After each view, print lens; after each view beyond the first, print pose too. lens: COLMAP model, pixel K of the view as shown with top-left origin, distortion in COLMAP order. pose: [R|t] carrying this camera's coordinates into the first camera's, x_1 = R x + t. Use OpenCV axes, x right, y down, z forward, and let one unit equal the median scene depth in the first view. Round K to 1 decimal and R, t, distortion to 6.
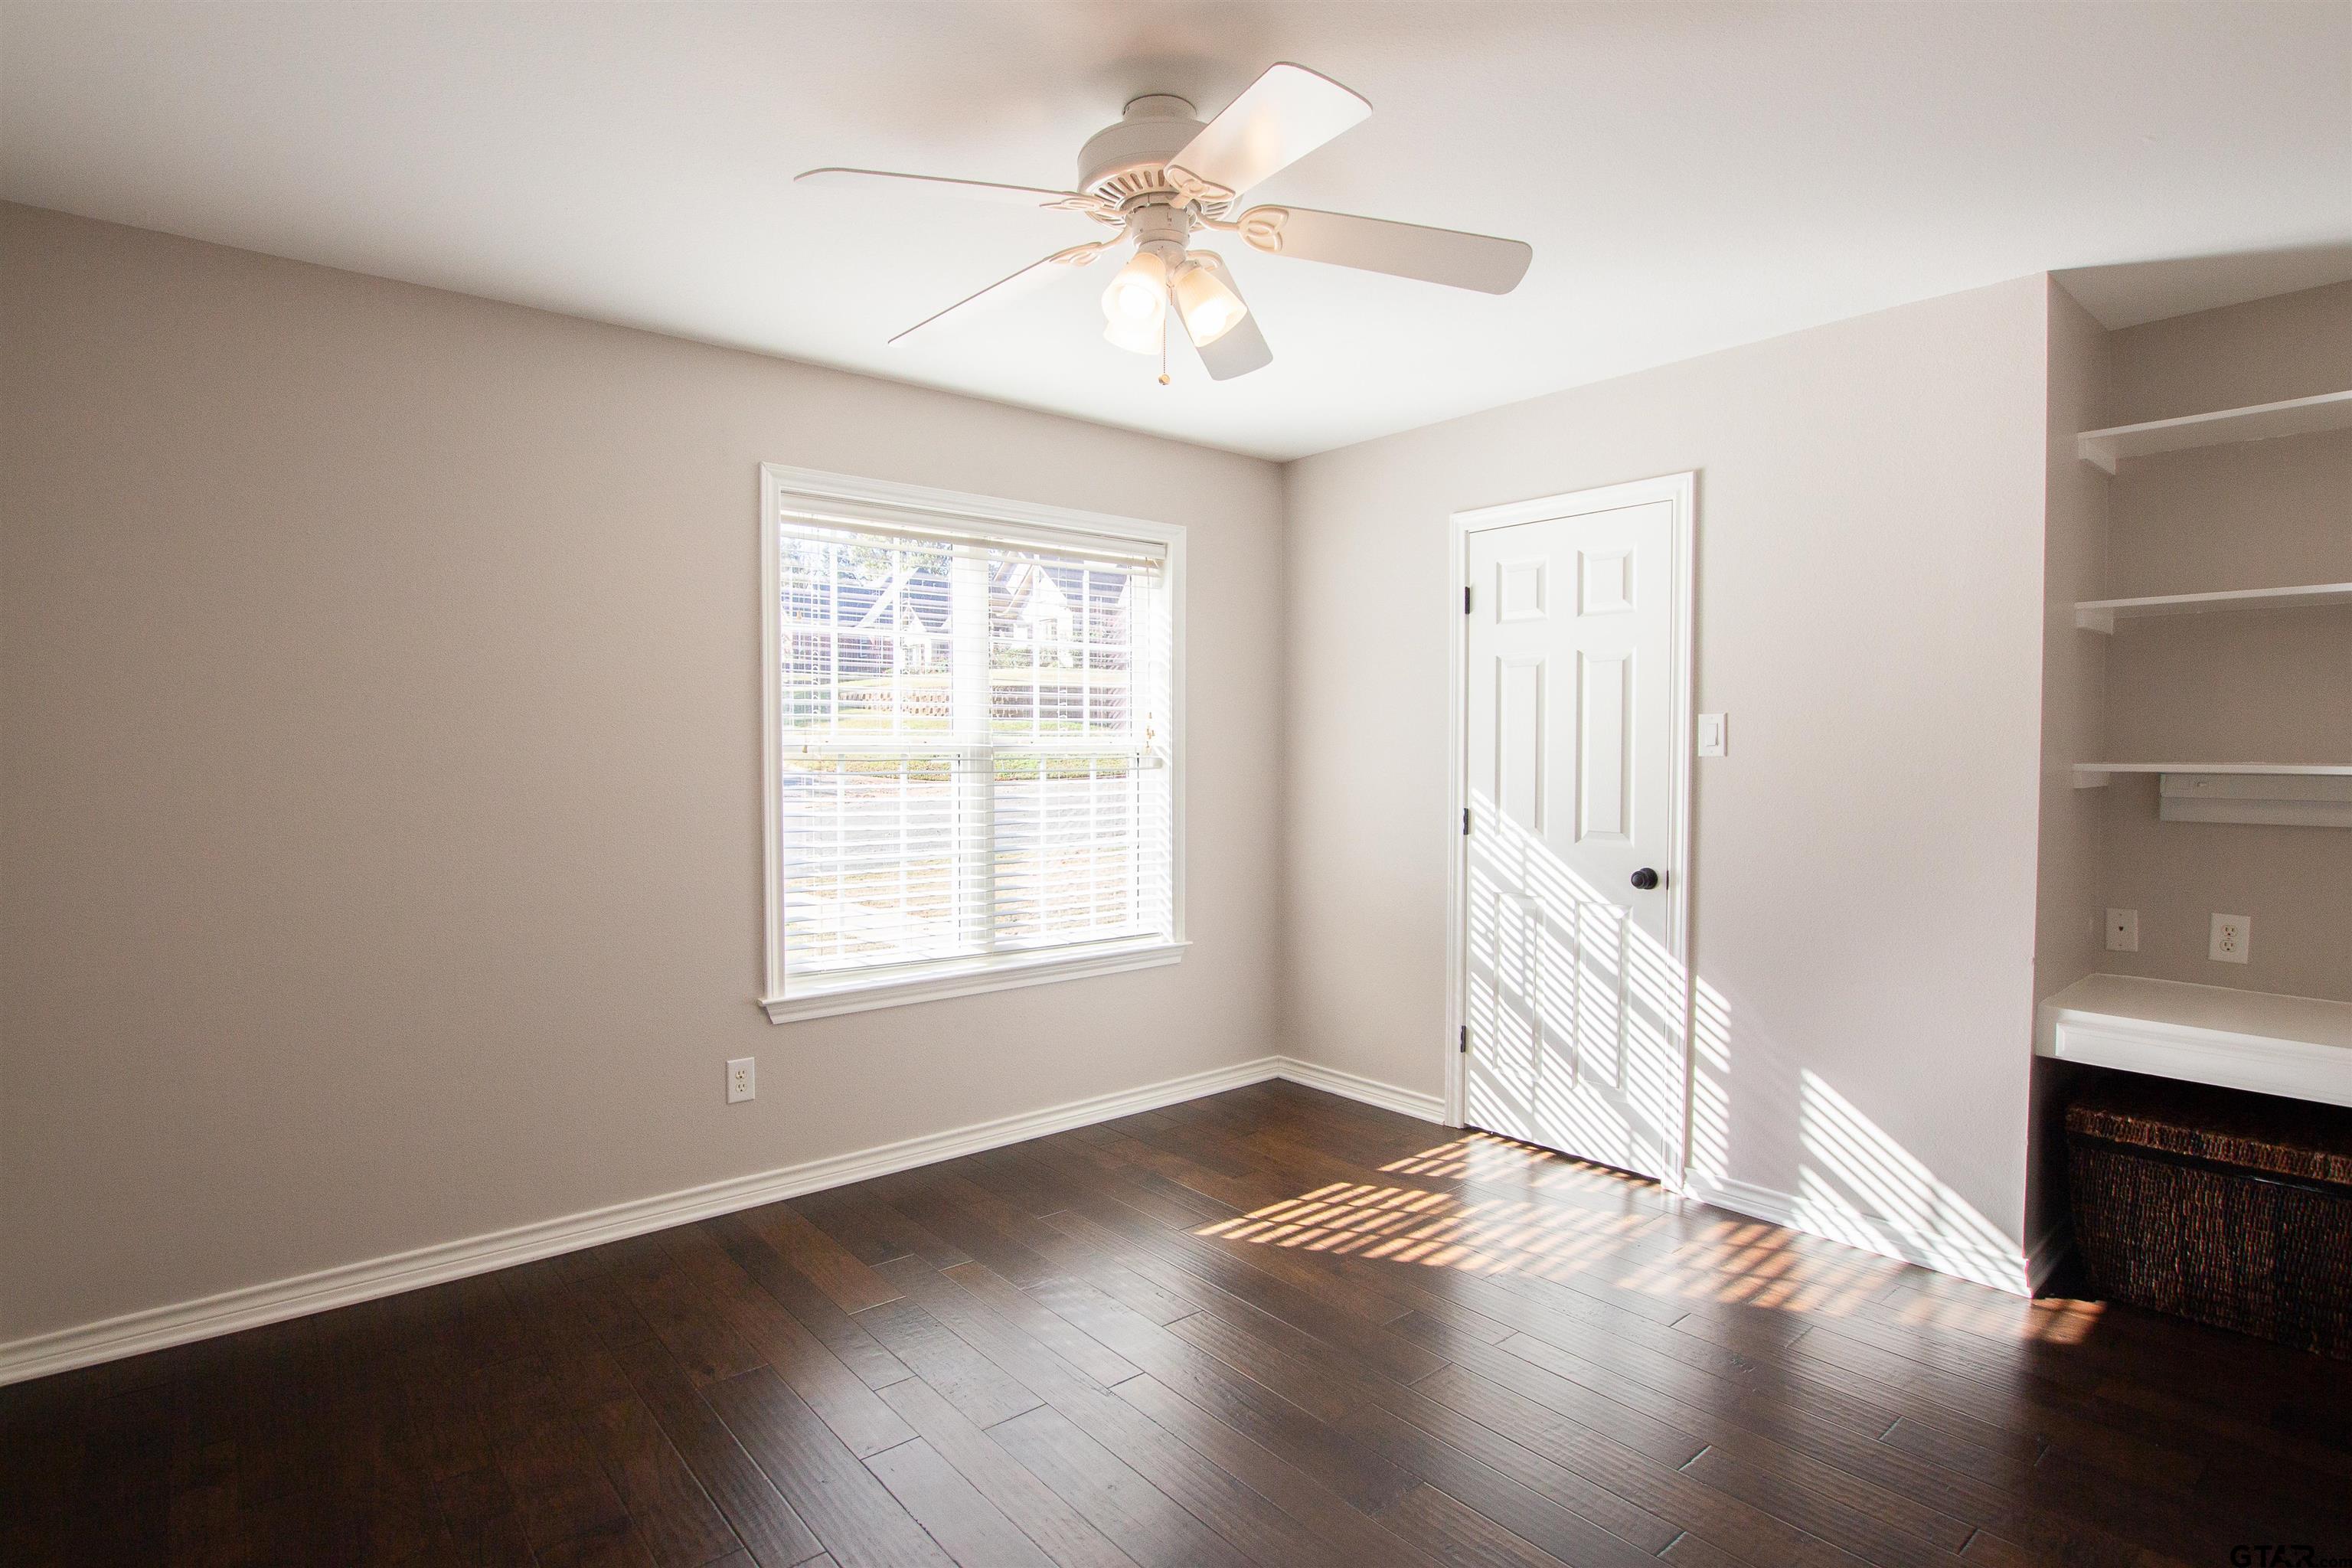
lens RADIAL K [[1169.1, 0, 1144.2], [0, 1169.1, 791.6], [0, 0, 1]] dist [-0.033903, 0.004784]
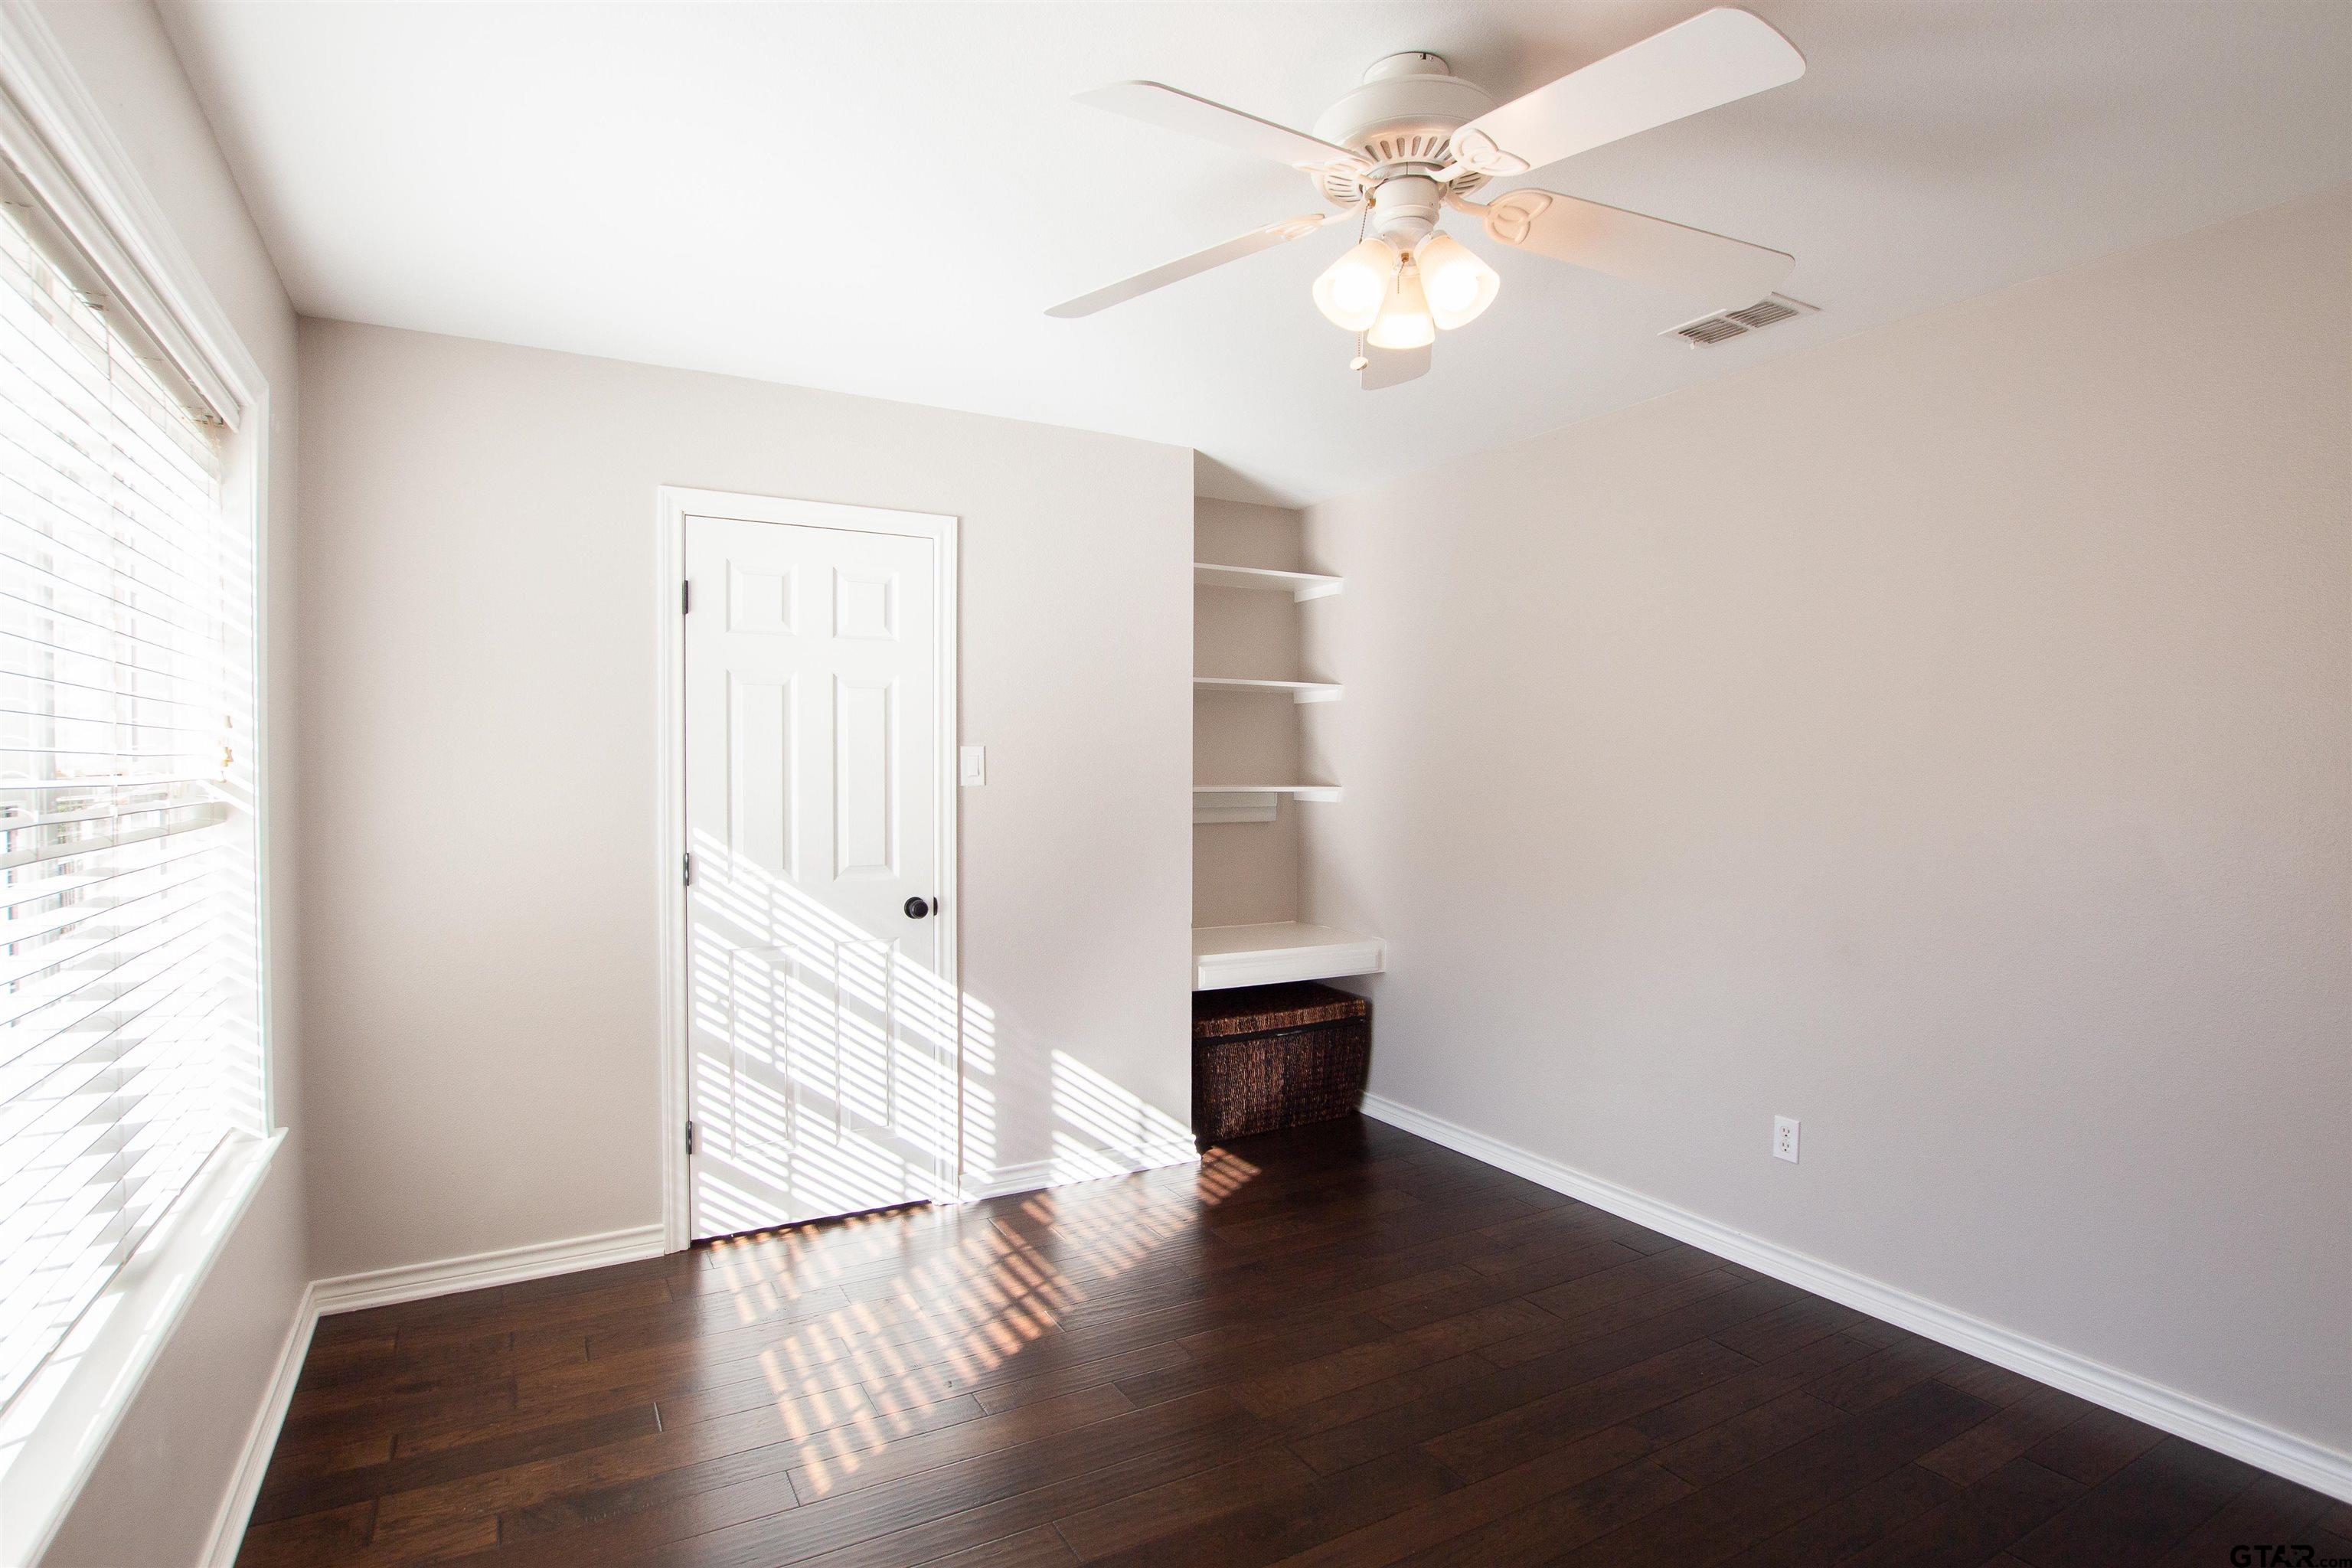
lens RADIAL K [[1169.1, 0, 1144.2], [0, 1169.1, 791.6], [0, 0, 1]] dist [-0.033903, 0.004784]
pose [[0.188296, -0.020365, 0.981901, -0.500467], [0.032162, 0.999377, 0.014560, -0.032904], [-0.981586, 0.028838, 0.188833, 0.583589]]
